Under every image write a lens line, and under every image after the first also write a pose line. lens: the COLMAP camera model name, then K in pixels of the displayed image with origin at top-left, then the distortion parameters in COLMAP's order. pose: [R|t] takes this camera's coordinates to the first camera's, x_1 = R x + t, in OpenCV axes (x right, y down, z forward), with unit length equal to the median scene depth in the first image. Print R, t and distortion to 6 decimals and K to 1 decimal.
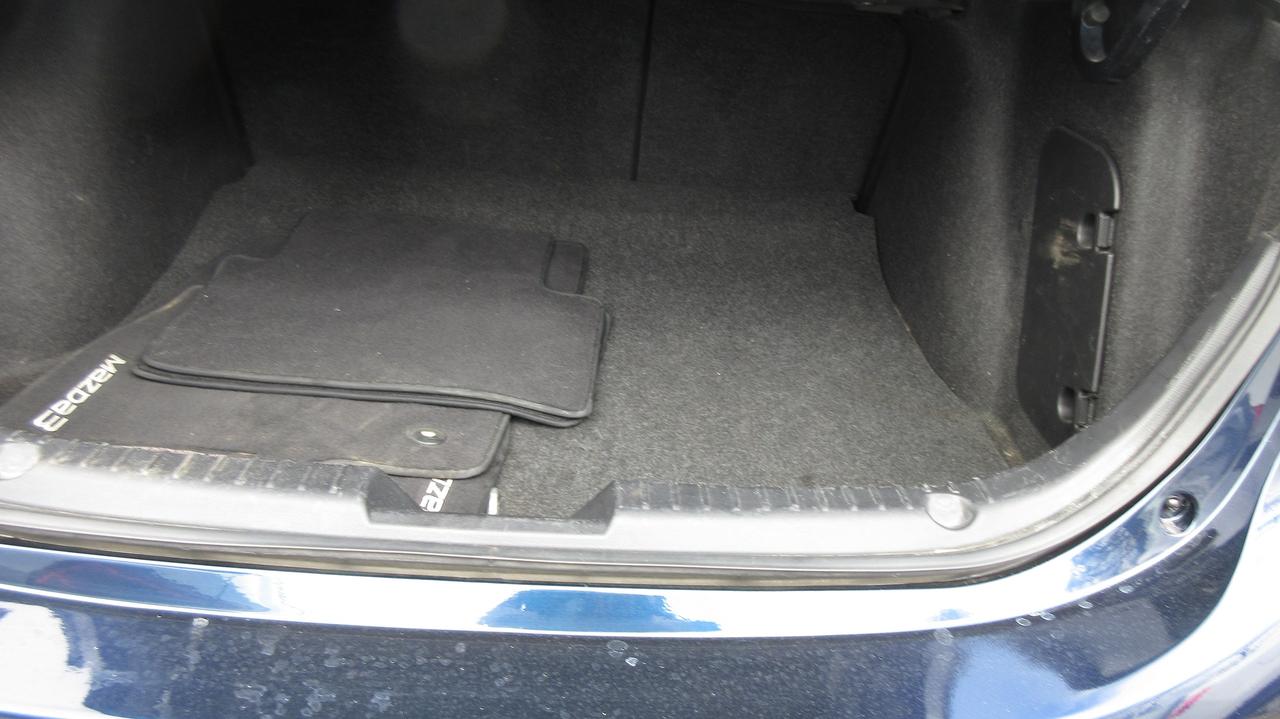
lens RADIAL K [[966.4, 0, 638.9], [0, 966.4, 358.2], [0, 0, 1]] dist [0.015667, -0.007626]
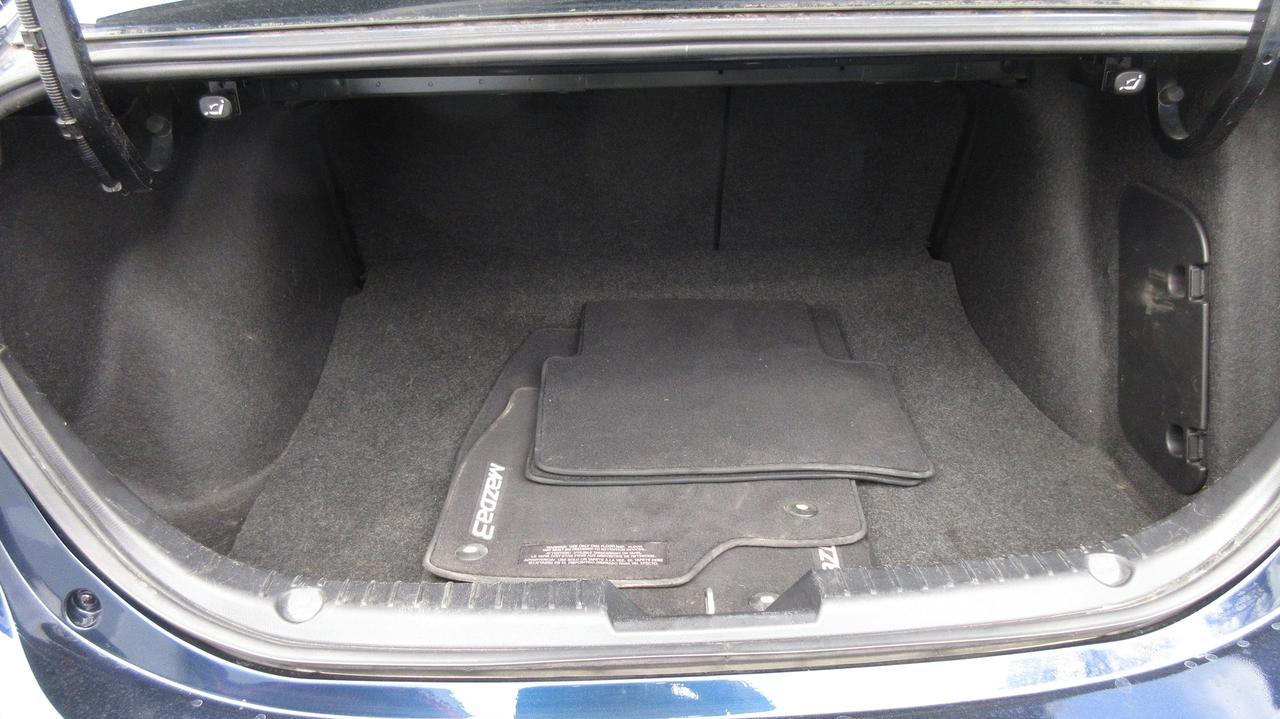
lens RADIAL K [[966.4, 0, 639.3], [0, 966.4, 360.9], [0, 0, 1]] dist [0.015667, -0.007626]
pose [[0.994341, -0.101763, -0.030495, -0.117115], [0.101231, 0.994691, -0.018501, -0.084278], [0.032216, 0.015309, 0.999364, -0.109713]]
